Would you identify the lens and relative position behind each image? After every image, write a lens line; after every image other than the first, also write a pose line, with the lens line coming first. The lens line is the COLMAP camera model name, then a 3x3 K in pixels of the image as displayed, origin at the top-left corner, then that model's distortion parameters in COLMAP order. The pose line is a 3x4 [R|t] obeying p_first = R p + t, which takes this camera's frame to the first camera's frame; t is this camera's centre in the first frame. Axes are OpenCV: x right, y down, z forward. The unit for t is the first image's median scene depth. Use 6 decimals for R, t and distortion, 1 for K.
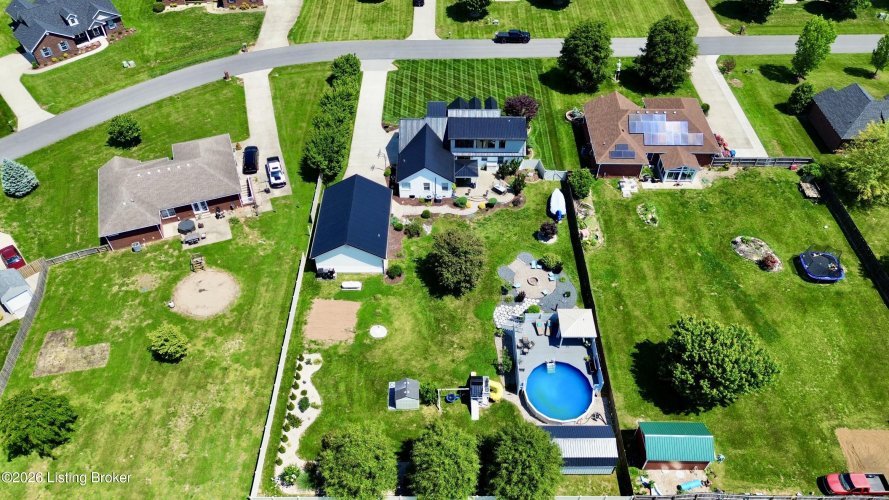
lens RADIAL K [[629.8, 0, 445.3], [0, 629.8, 251.4], [0, 0, 1]] dist [0.072161, -0.072393]
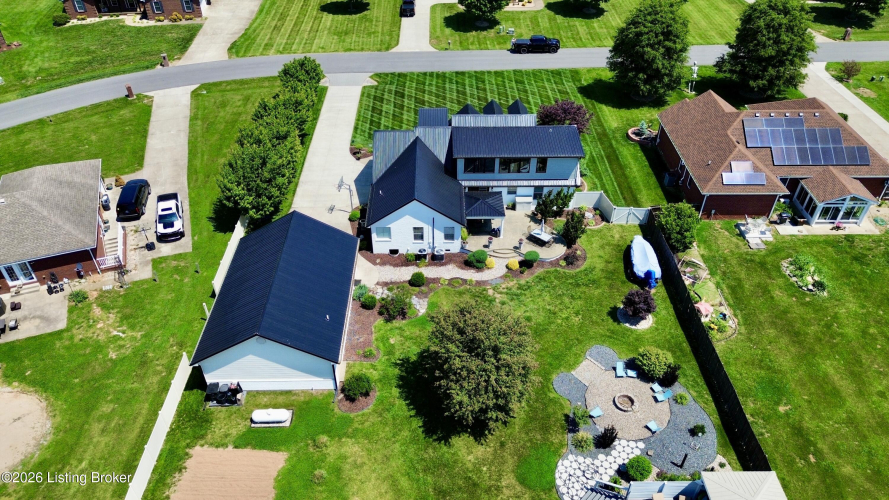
lens RADIAL K [[629.8, 0, 445.3], [0, 629.8, 251.4], [0, 0, 1]] dist [0.072161, -0.072393]
pose [[0.999889, -0.012454, 0.008133, -0.009531], [0.013442, 0.990682, -0.135529, -0.006586], [-0.006370, 0.135623, 0.990740, 0.426225]]
